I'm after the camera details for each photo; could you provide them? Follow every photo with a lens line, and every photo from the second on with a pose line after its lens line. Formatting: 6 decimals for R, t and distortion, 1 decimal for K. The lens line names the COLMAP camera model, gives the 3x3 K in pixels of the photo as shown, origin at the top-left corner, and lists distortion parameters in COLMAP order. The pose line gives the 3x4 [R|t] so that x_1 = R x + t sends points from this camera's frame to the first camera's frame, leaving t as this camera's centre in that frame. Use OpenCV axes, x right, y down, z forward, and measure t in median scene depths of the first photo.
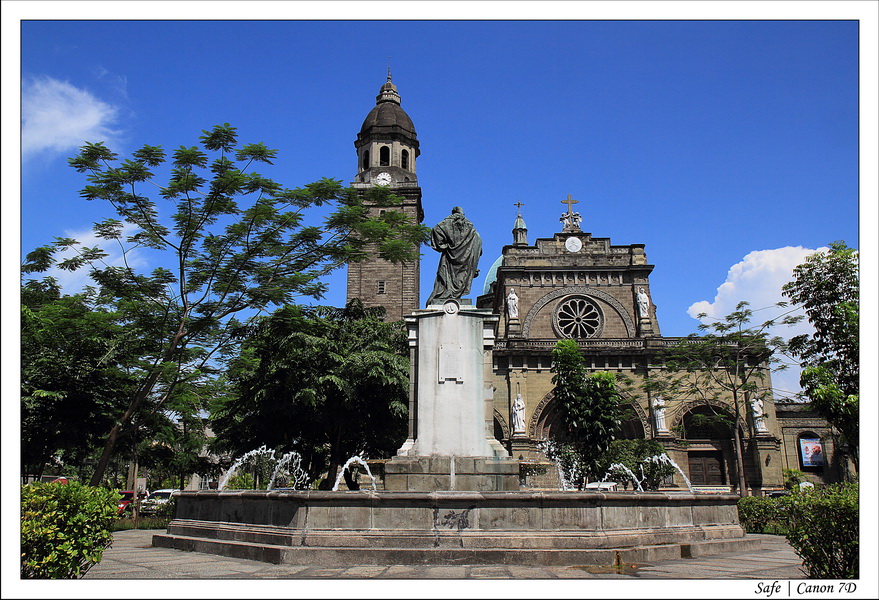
lens RADIAL K [[708.4, 0, 436.3], [0, 708.4, 302.3], [0, 0, 1]] dist [-0.028874, 0.028688]
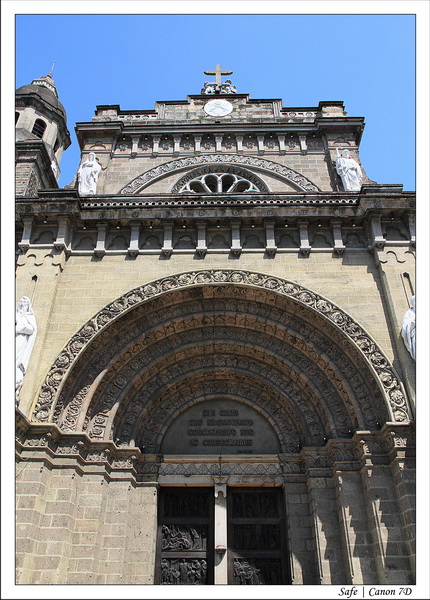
lens RADIAL K [[469.4, 0, 211.3], [0, 469.4, 299.2], [0, 0, 1]] dist [-0.042641, -0.001429]
pose [[0.999952, 0.008374, 0.005013, 0.193358], [-0.006415, 0.951042, -0.308994, 0.186519], [-0.007355, 0.308947, 0.951051, 0.711351]]
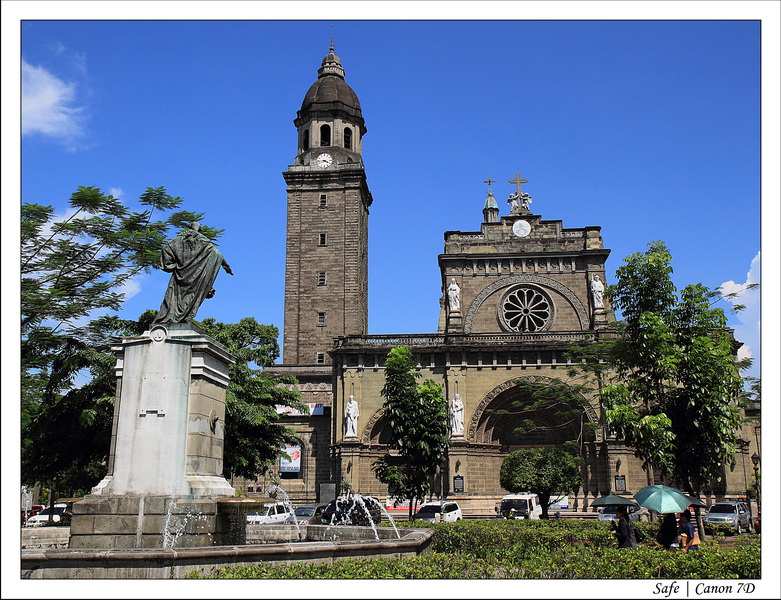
lens RADIAL K [[769.1, 0, 394.8], [0, 769.1, 301.6], [0, 0, 1]] dist [0.005073, 0.000000]
pose [[0.998465, -0.018588, -0.052174, 0.083168], [0.019653, 0.999607, 0.019986, -0.010849], [0.051782, -0.020980, 0.998438, -0.000301]]
